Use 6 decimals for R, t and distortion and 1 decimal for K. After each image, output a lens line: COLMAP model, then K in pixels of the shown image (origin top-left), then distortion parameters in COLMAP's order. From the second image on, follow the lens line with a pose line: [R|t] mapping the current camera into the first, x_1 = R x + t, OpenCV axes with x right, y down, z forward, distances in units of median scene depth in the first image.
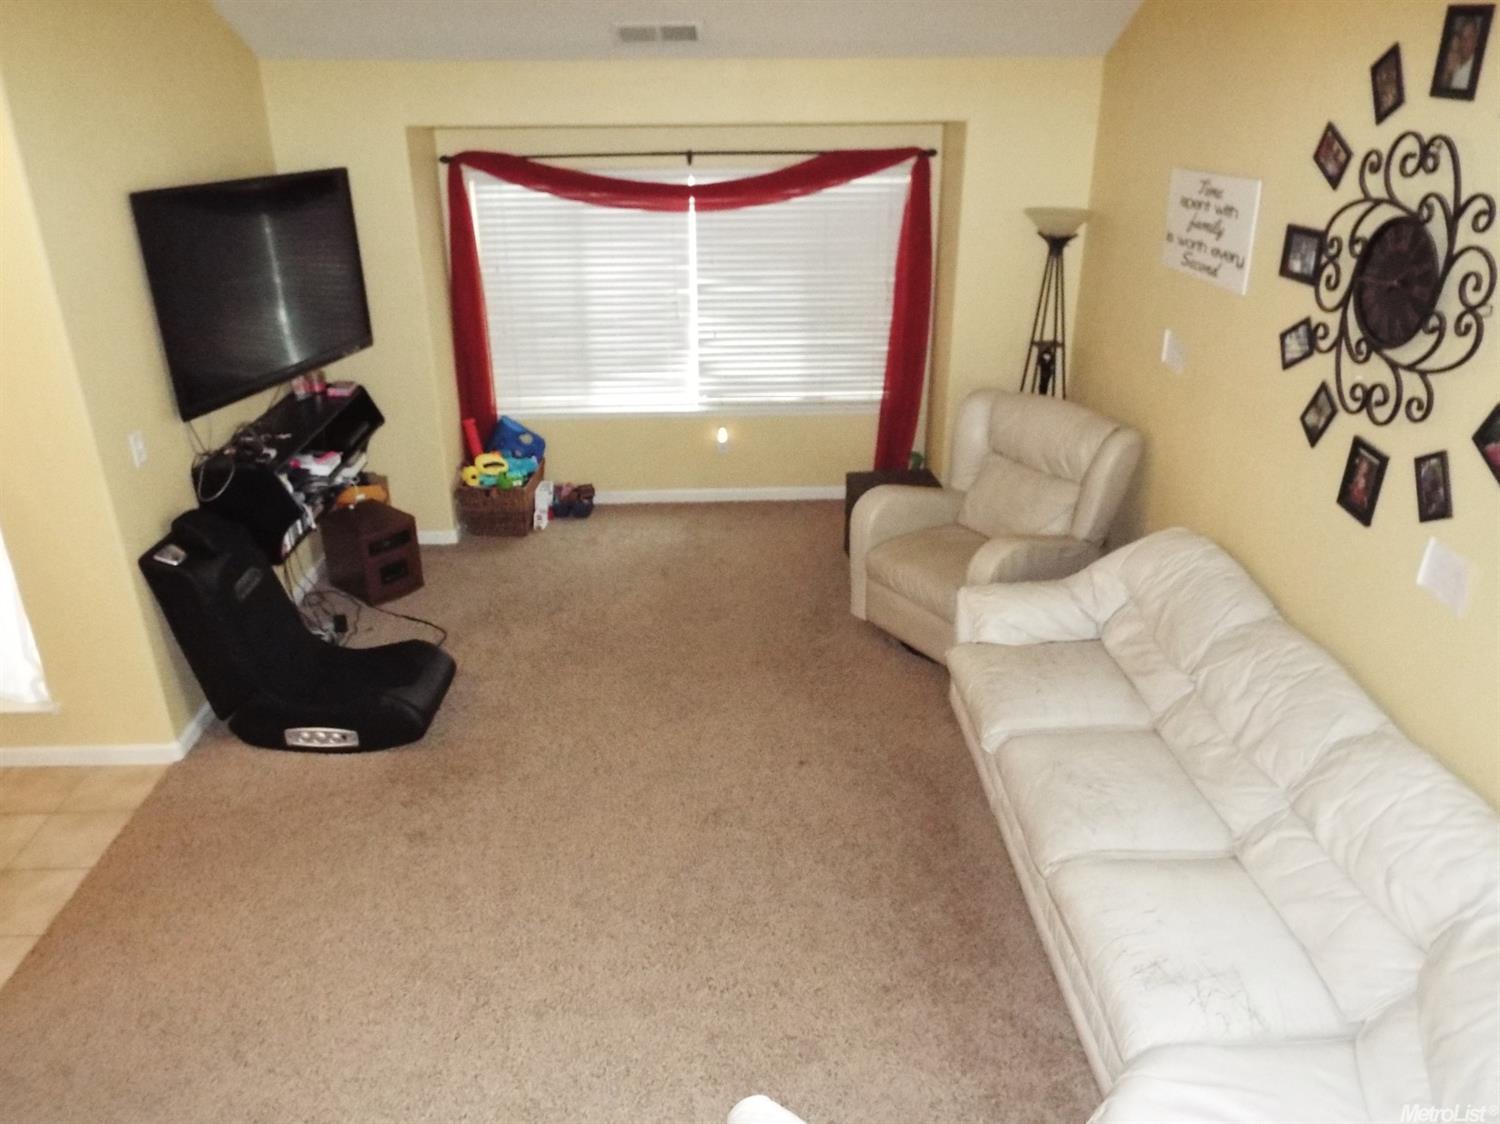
lens RADIAL K [[1090.3, 0, 750.0], [0, 1090.3, 562.0], [0, 0, 1]] dist [-0.010135, -0.004717]
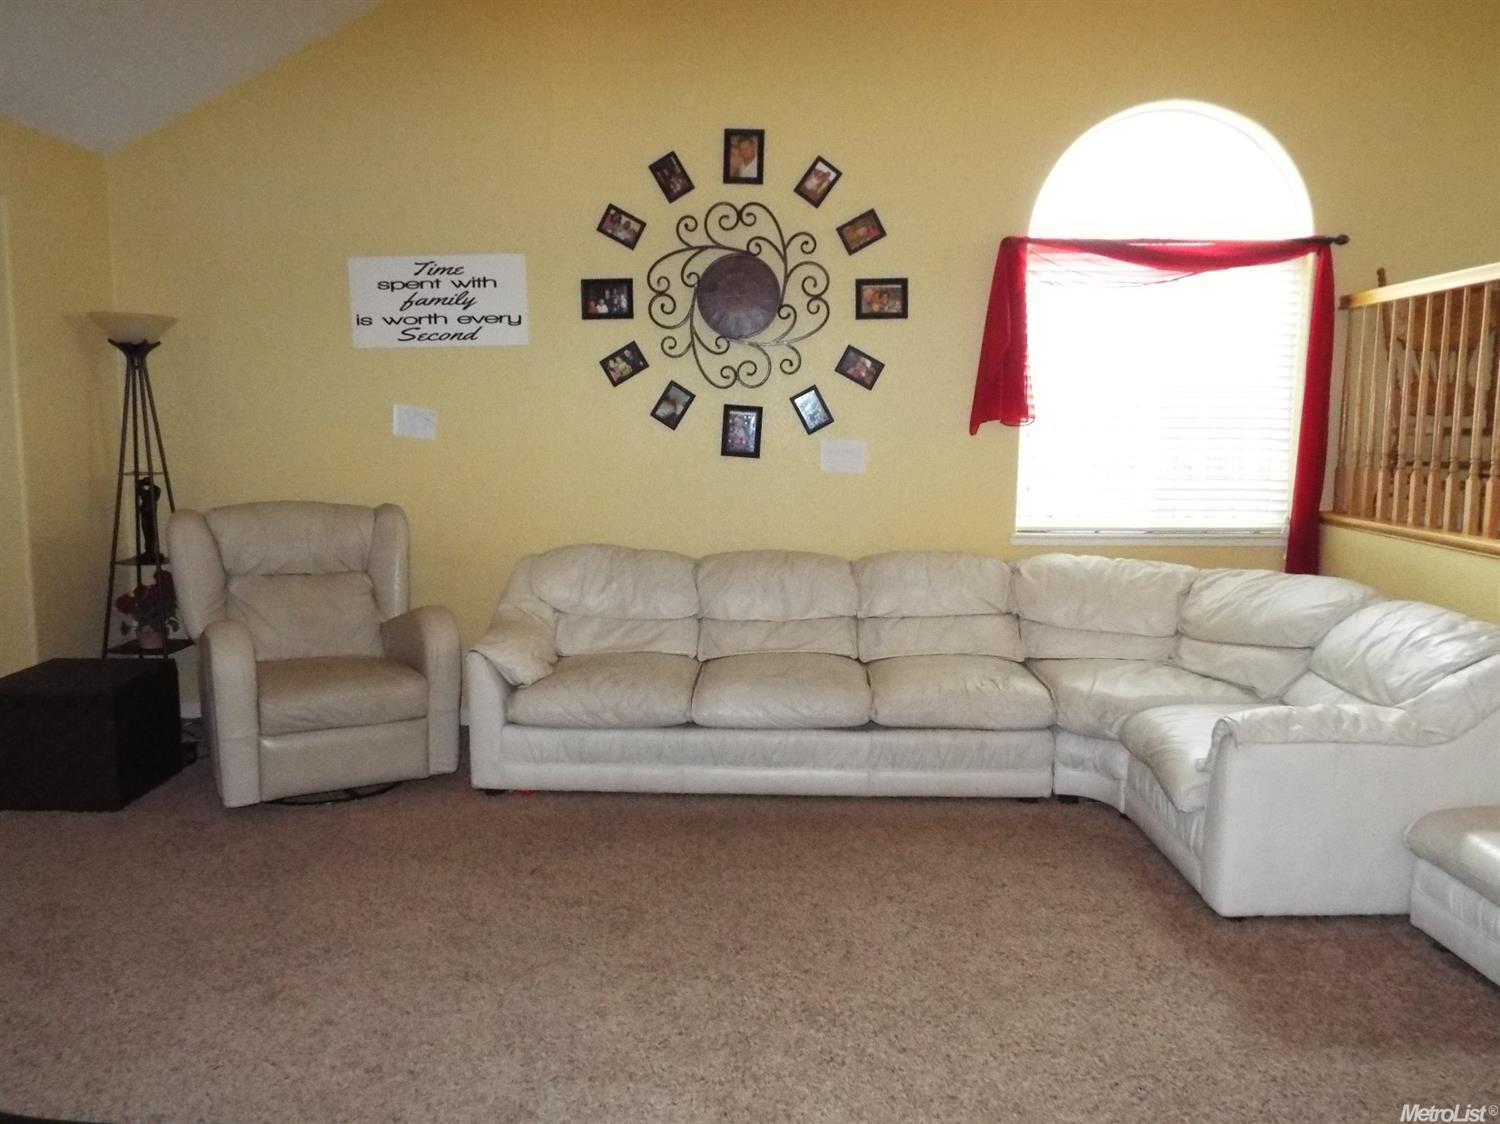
lens RADIAL K [[1058.4, 0, 750.0], [0, 1058.4, 562.0], [0, 0, 1]] dist [0.006853, 0.001579]
pose [[0.059237, -0.109302, 0.992242, -0.855335], [0.410312, 0.908805, 0.075615, -0.016469], [-0.910019, 0.402650, 0.098683, 0.886290]]
